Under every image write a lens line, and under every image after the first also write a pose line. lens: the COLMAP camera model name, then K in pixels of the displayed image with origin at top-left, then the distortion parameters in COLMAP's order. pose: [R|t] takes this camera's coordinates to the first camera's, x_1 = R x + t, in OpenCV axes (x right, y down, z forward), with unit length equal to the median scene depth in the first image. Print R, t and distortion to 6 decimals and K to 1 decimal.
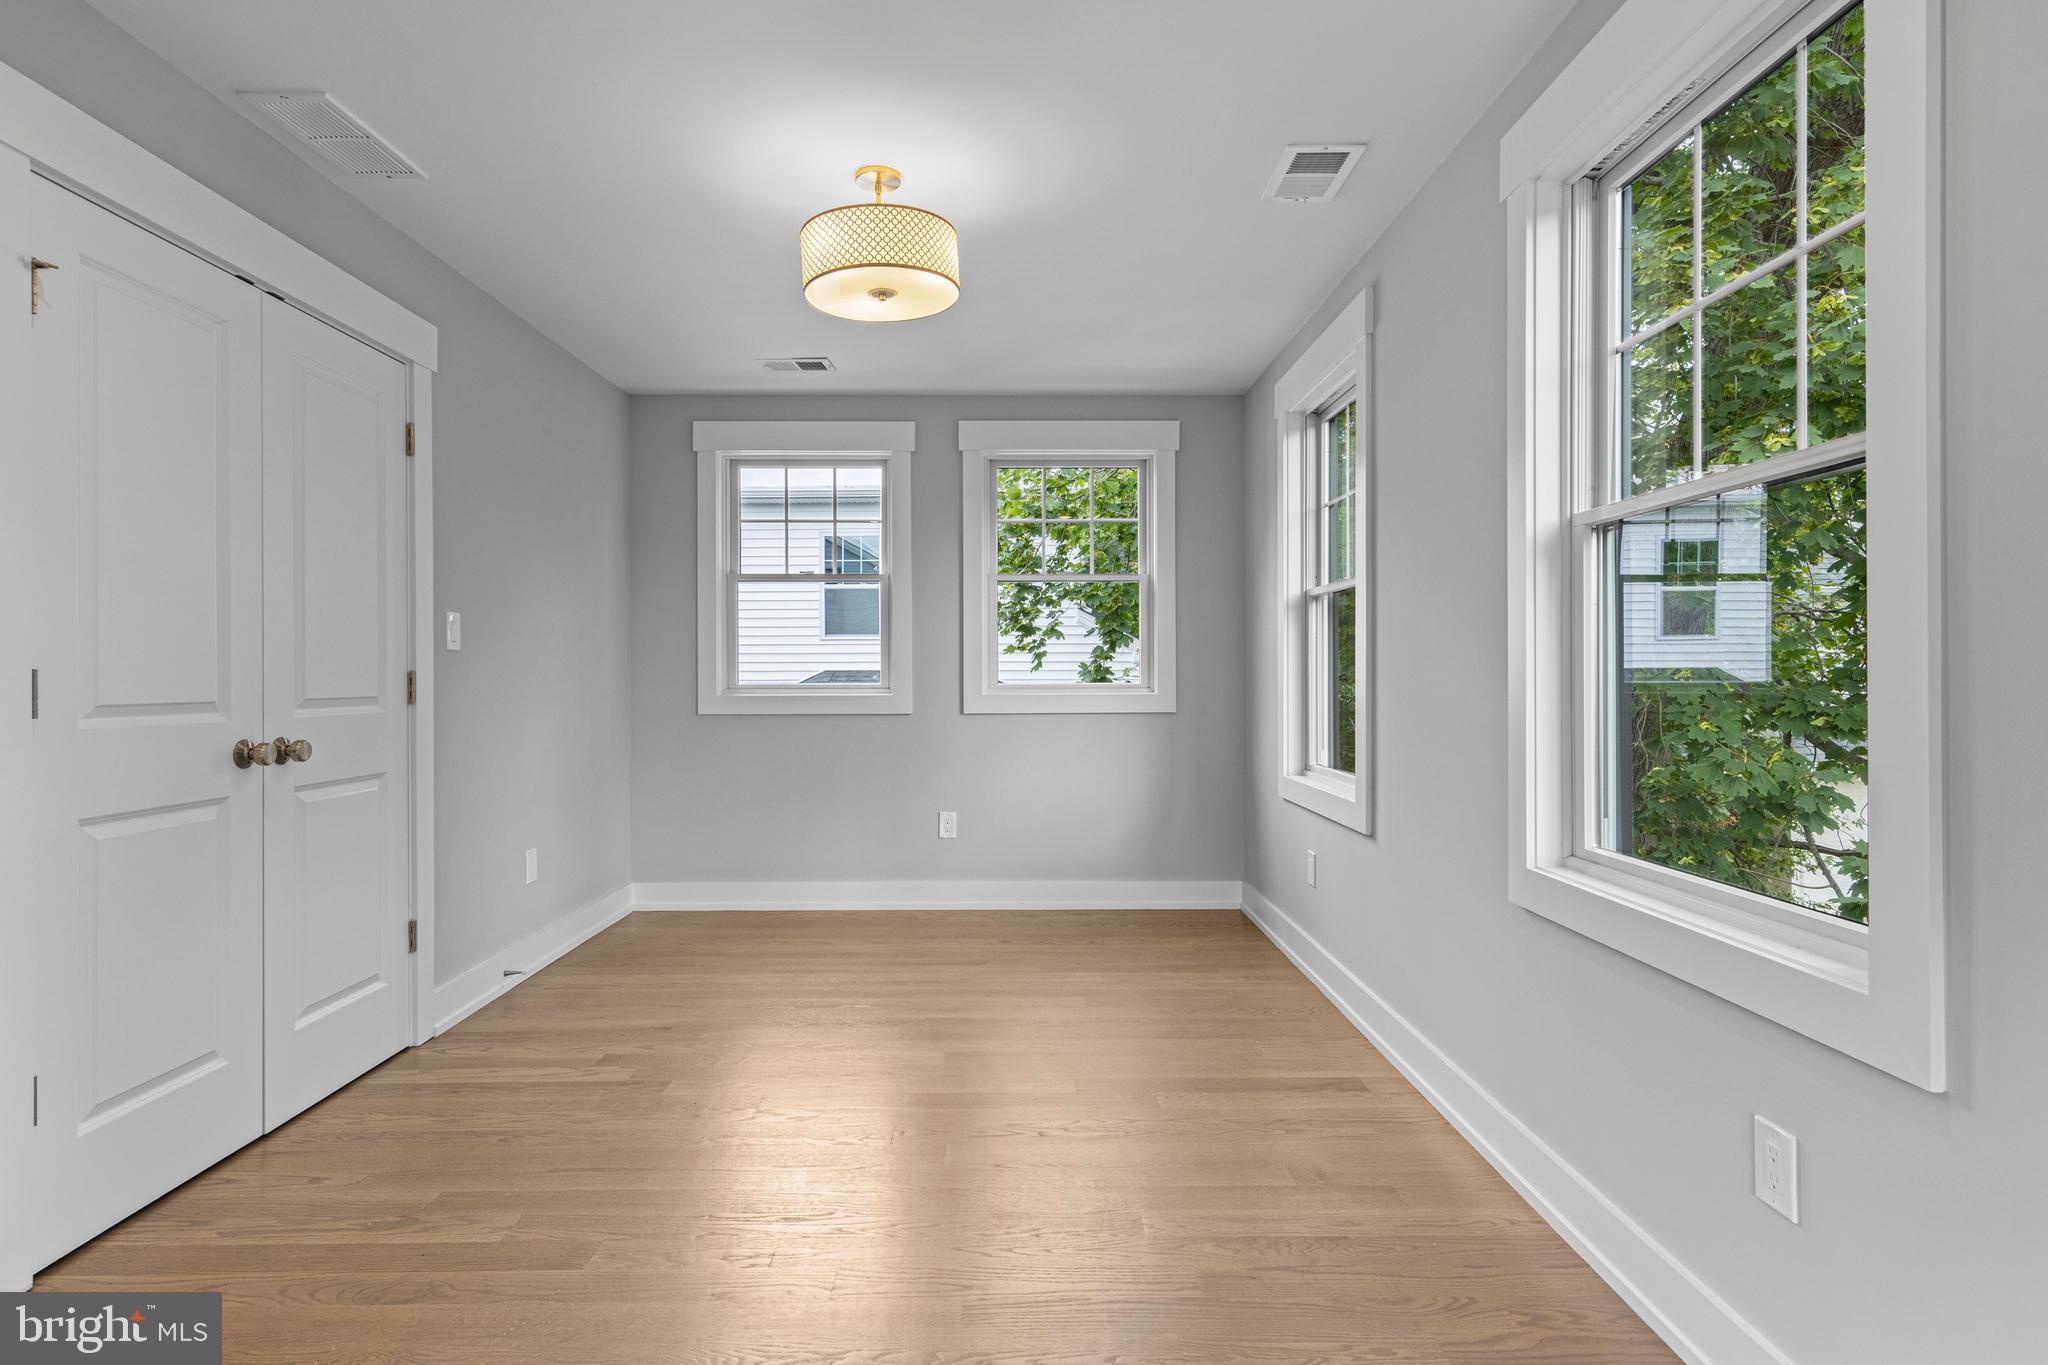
lens RADIAL K [[1046.3, 0, 1024.7], [0, 1046.3, 674.8], [0, 0, 1]] dist [0.016997, -0.006272]
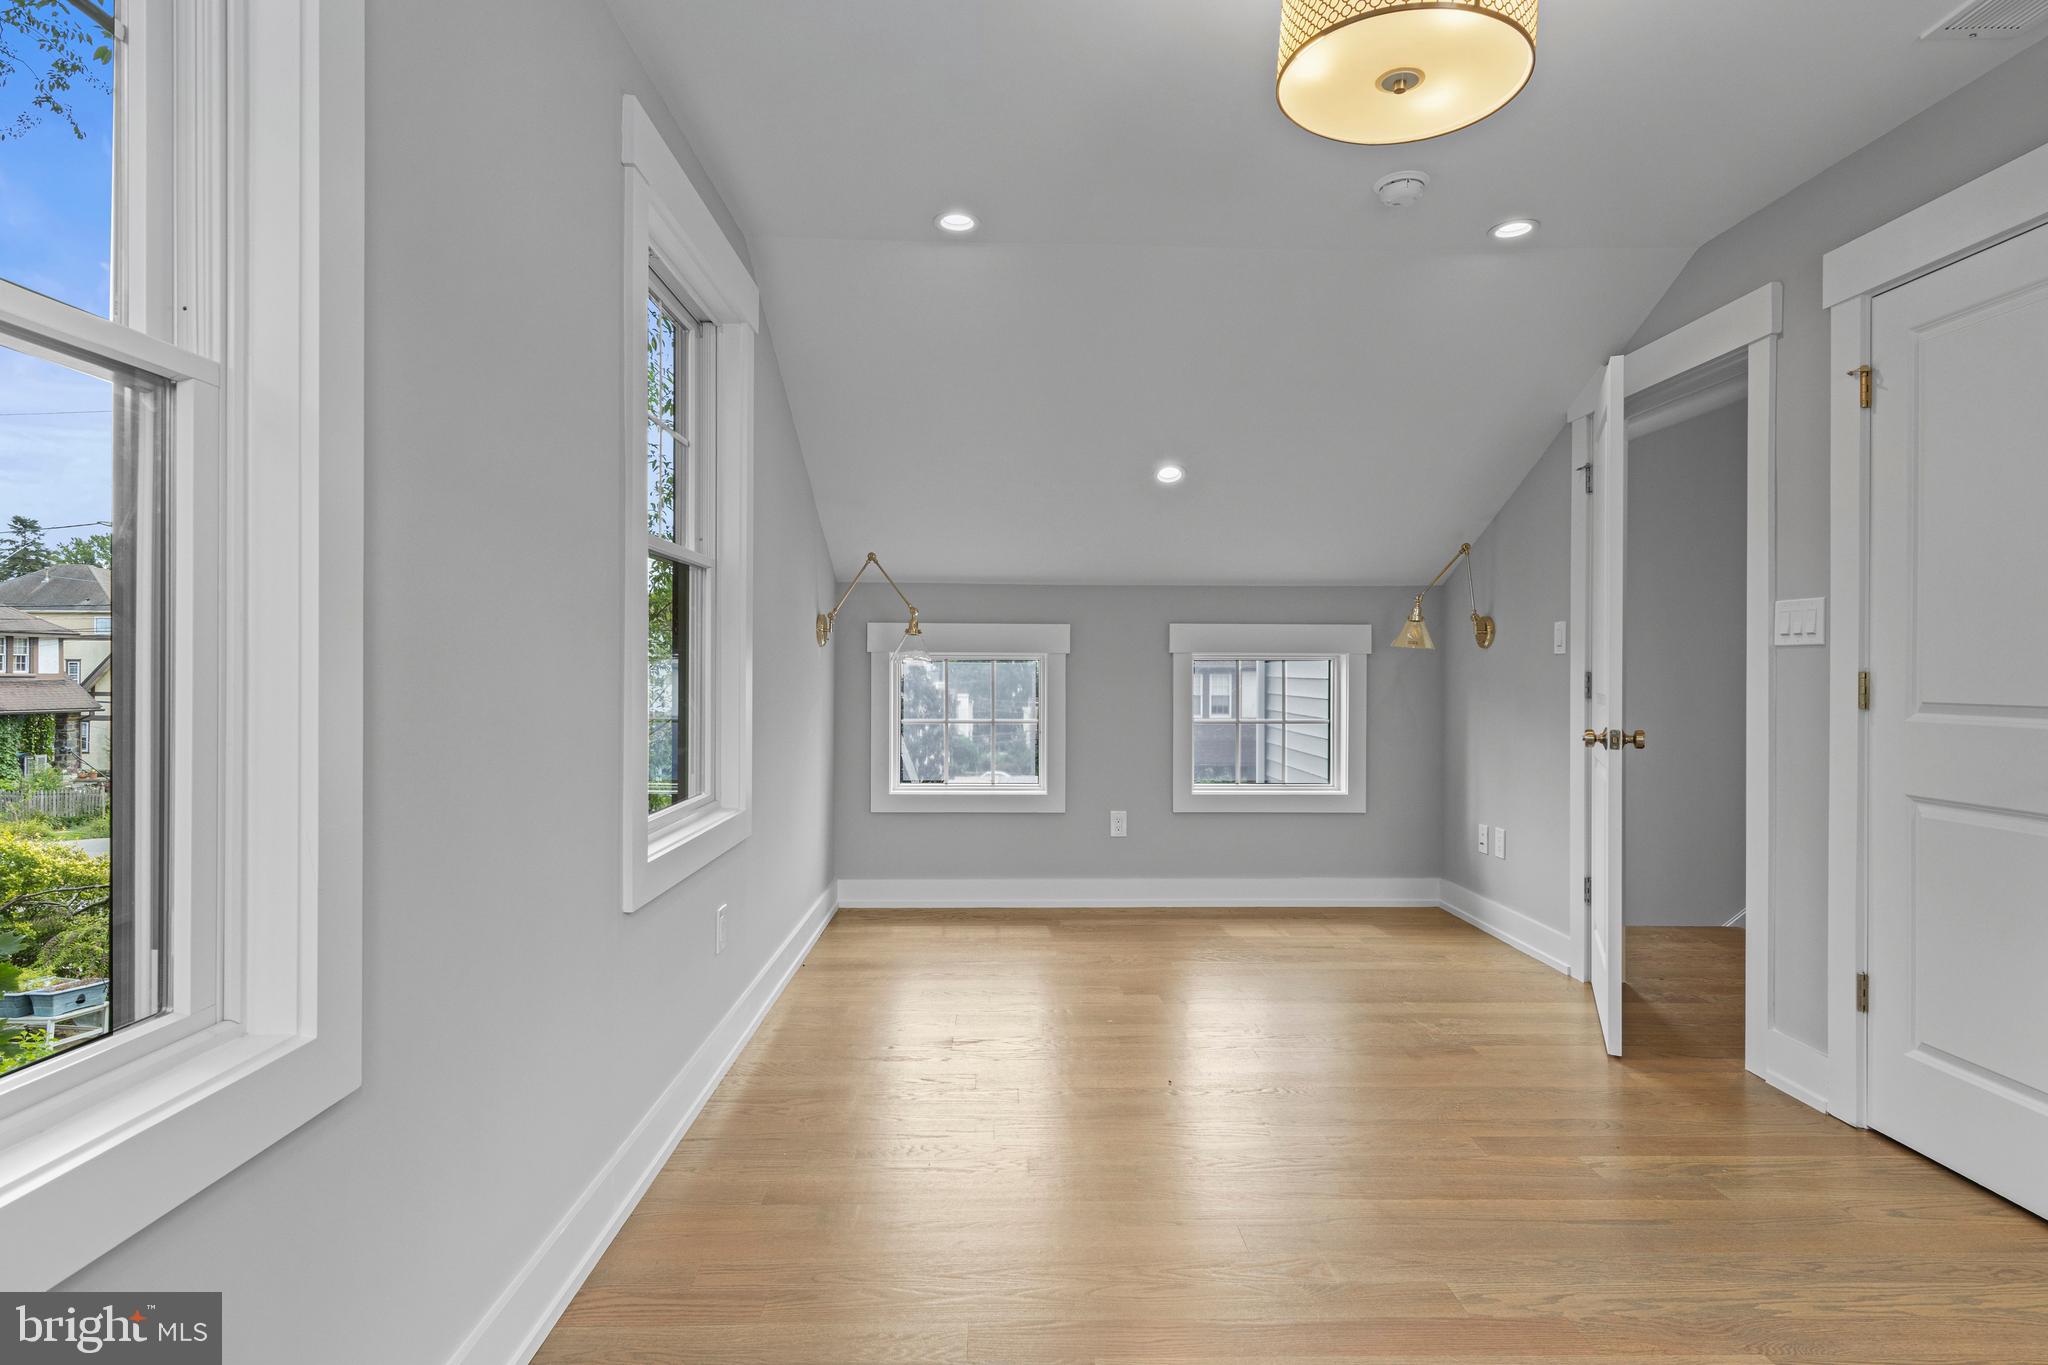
lens RADIAL K [[1046.3, 0, 1029.9], [0, 1046.3, 675.8], [0, 0, 1]] dist [0.016997, -0.006272]
pose [[-0.999825, -0.003741, -0.018315, 0.130635], [-0.003853, 0.999974, 0.006093, -0.003855], [0.018292, 0.006163, -0.999814, 2.078848]]
